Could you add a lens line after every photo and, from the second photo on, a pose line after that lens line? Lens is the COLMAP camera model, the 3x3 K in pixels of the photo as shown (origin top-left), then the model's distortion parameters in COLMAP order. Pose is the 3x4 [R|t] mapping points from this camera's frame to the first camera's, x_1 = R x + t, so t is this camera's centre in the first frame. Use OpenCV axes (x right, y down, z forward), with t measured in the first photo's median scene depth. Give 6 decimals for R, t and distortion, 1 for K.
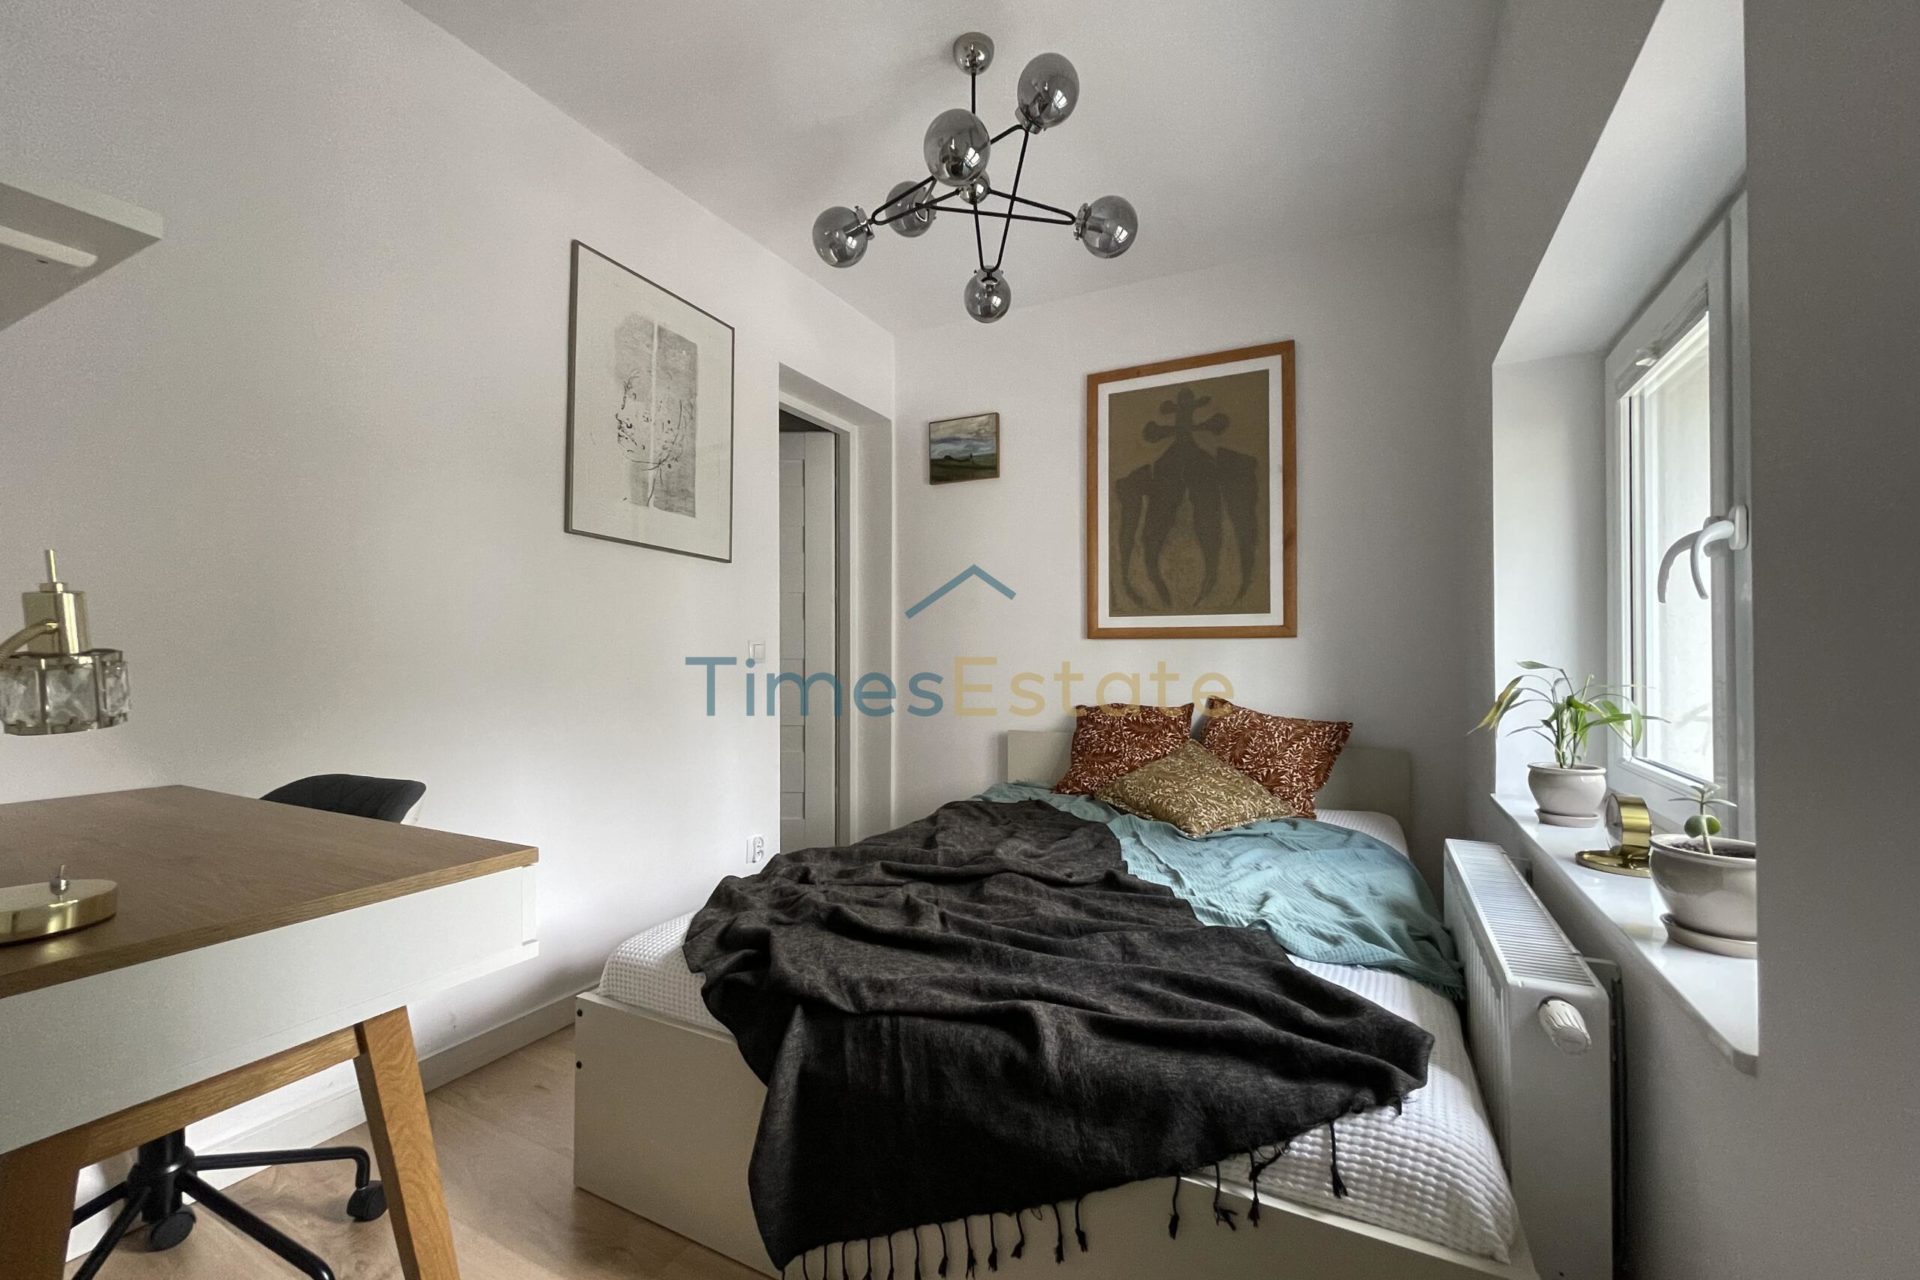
lens RADIAL K [[783.5, 0, 960.0], [0, 783.5, 640.0], [0, 0, 1]] dist [-0.000594, 0.000346]
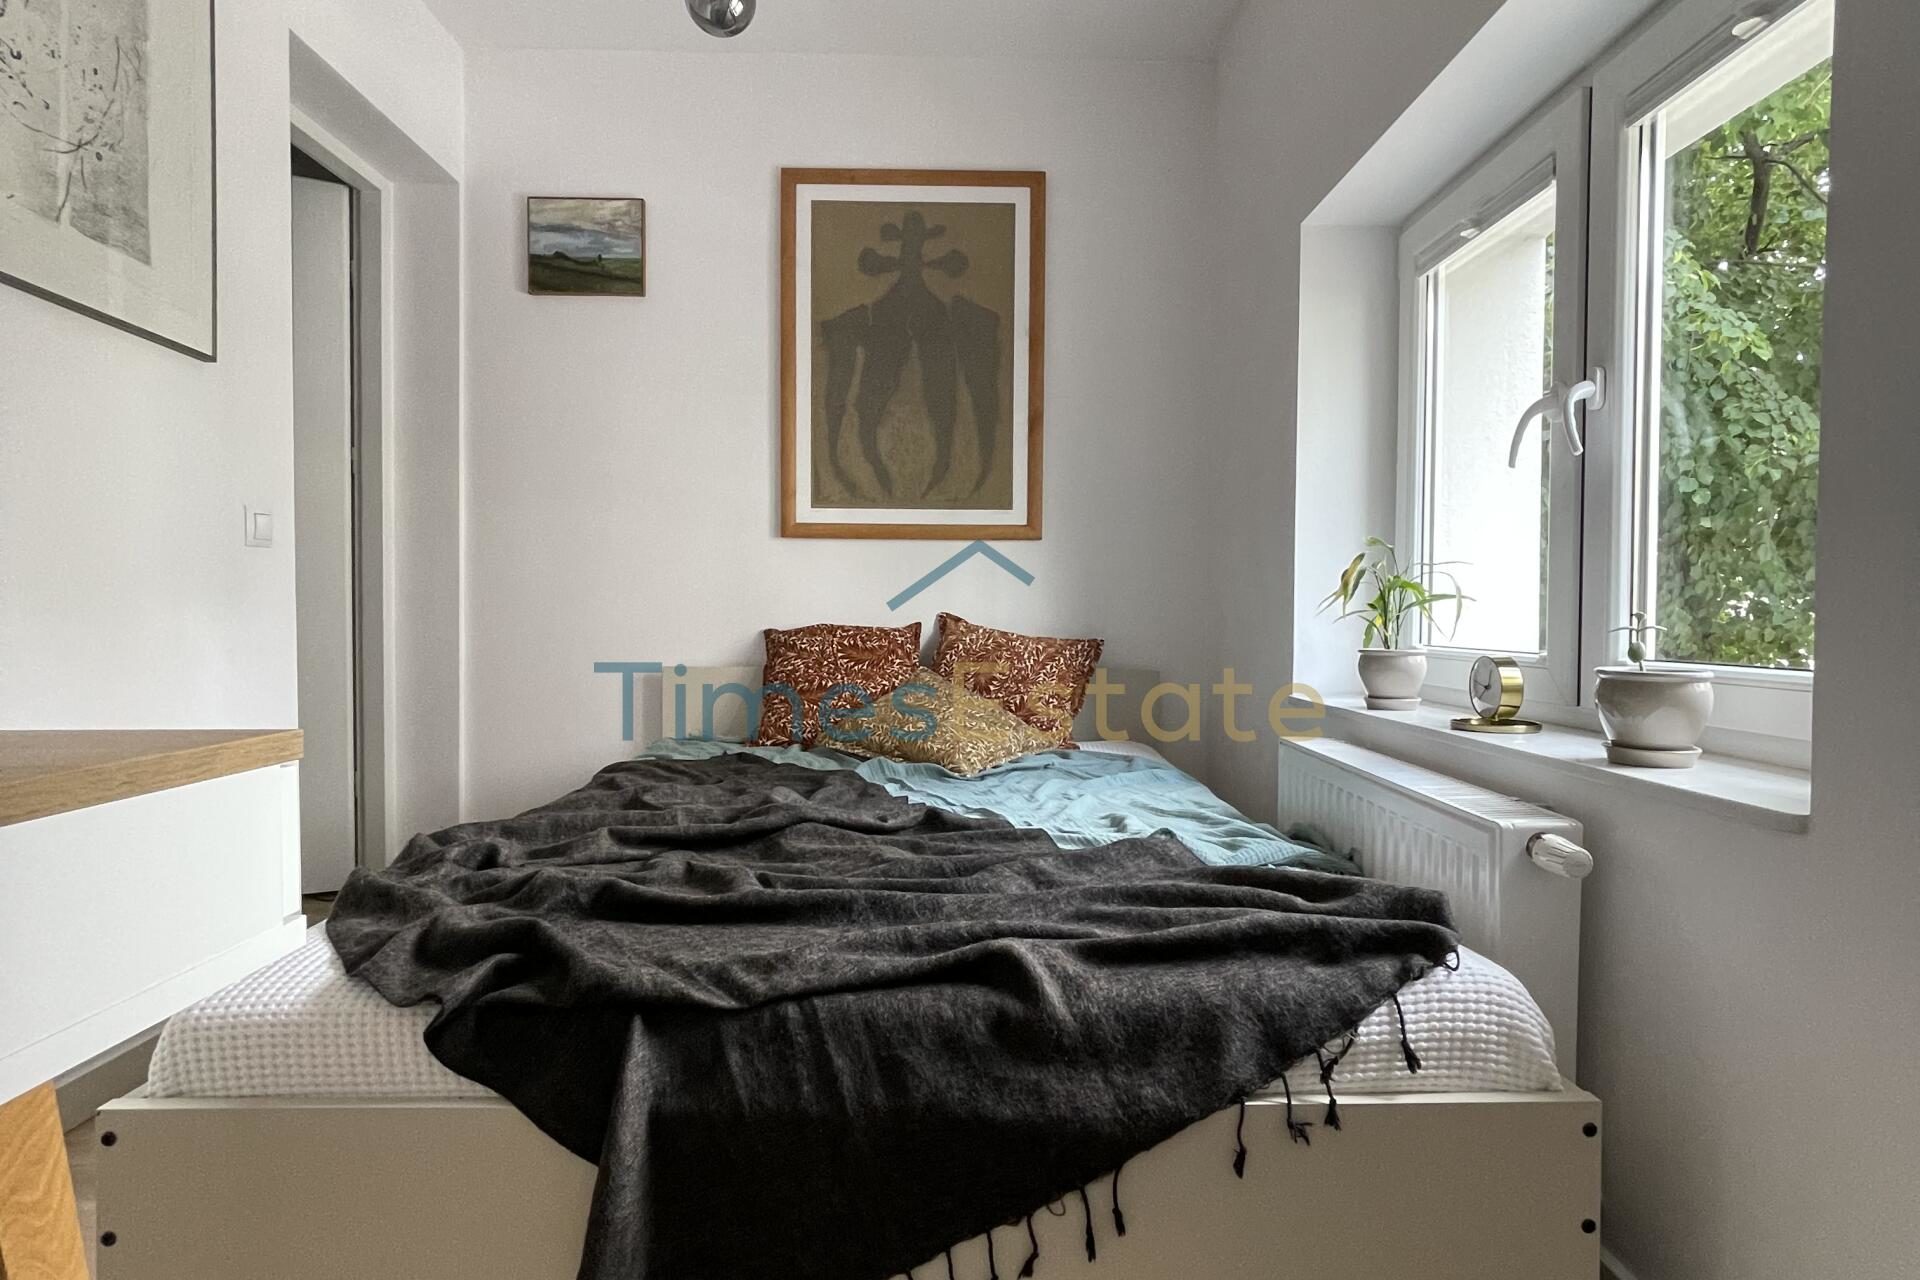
lens RADIAL K [[1037.2, 0, 960.0], [0, 1037.2, 640.0], [0, 0, 1]] dist [0.004478, -0.010213]
pose [[0.877738, -0.006844, 0.479092, -0.313825], [-0.012343, 0.999243, 0.036888, 0.116970], [-0.478982, -0.038291, 0.876989, 0.149363]]
